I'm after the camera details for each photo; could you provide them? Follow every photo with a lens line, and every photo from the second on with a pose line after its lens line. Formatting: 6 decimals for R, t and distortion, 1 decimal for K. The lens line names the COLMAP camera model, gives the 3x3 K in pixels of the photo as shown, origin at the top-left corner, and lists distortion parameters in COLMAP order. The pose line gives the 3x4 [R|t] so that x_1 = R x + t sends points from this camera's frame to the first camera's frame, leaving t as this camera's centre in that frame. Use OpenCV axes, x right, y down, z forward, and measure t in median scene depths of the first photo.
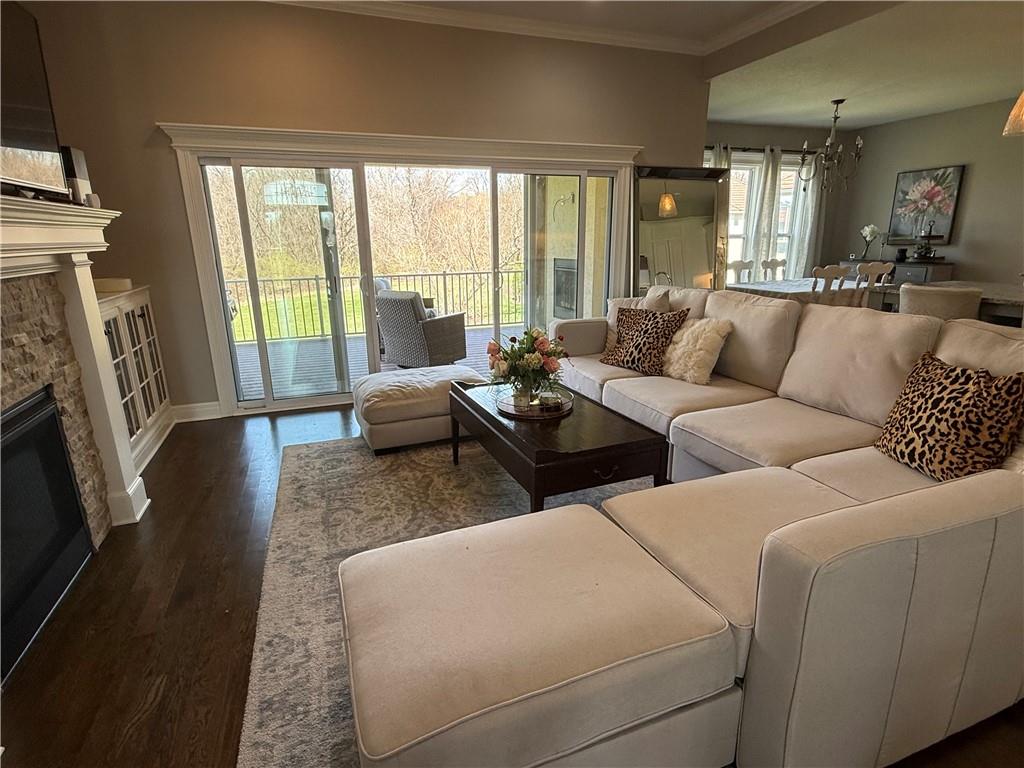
lens RADIAL K [[526.8, 0, 508.0], [0, 526.8, 385.9], [0, 0, 1]] dist [-0.000581, 0.000613]
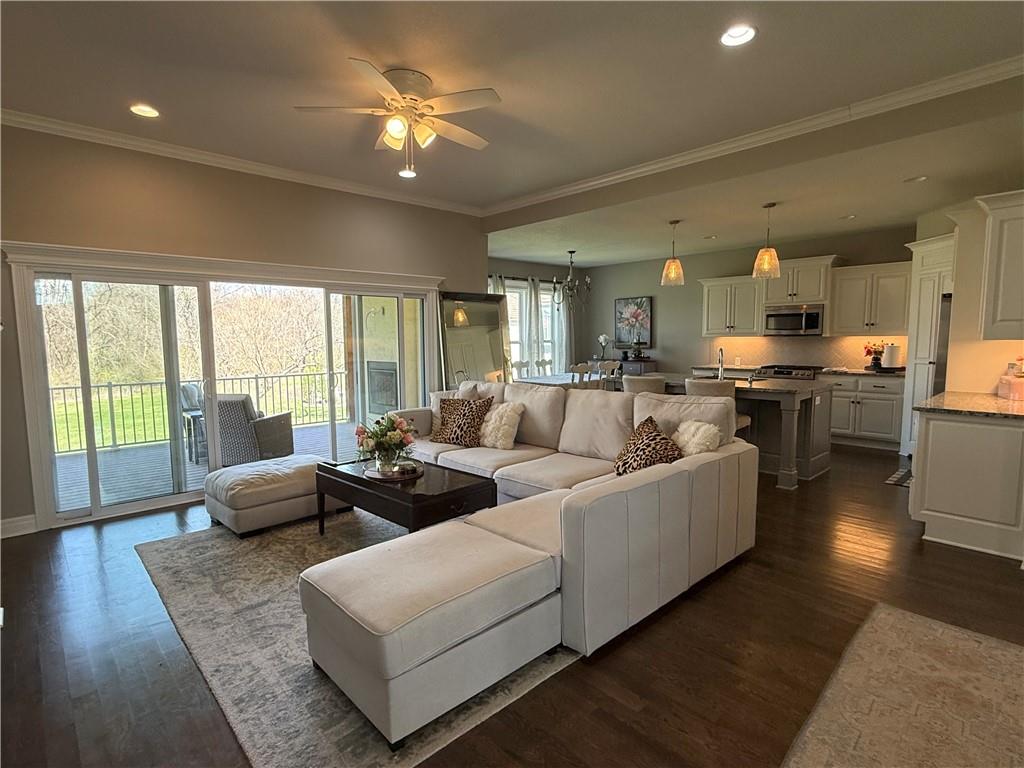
lens RADIAL K [[526.8, 0, 509.6], [0, 526.8, 385.1], [0, 0, 1]] dist [-0.000581, 0.000613]
pose [[0.922459, -0.031279, 0.384827, -0.122920], [0.102772, 0.980647, -0.166643, 0.048822], [-0.372167, 0.193271, 0.907821, -0.226126]]
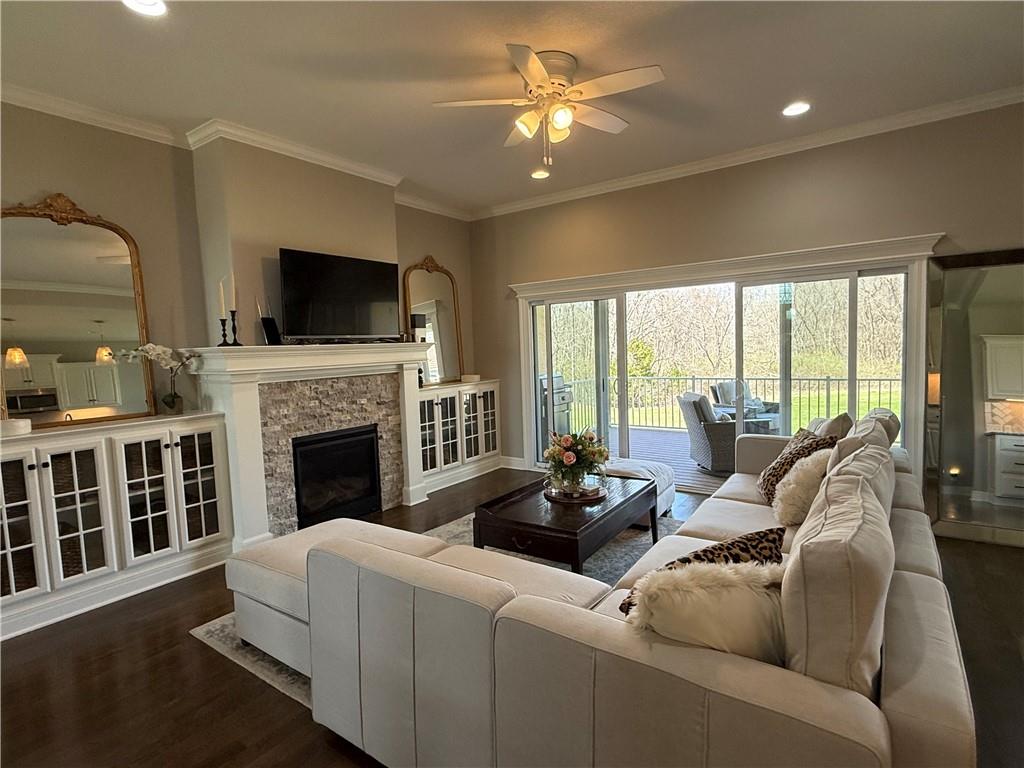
lens RADIAL K [[526.8, 0, 506.7], [0, 526.8, 389.7], [0, 0, 1]] dist [-0.000581, 0.000613]
pose [[0.558961, 0.058280, -0.827143, 0.640151], [-0.198114, 0.978023, -0.064970, -0.055590], [0.805179, 0.200184, 0.558223, 0.107270]]
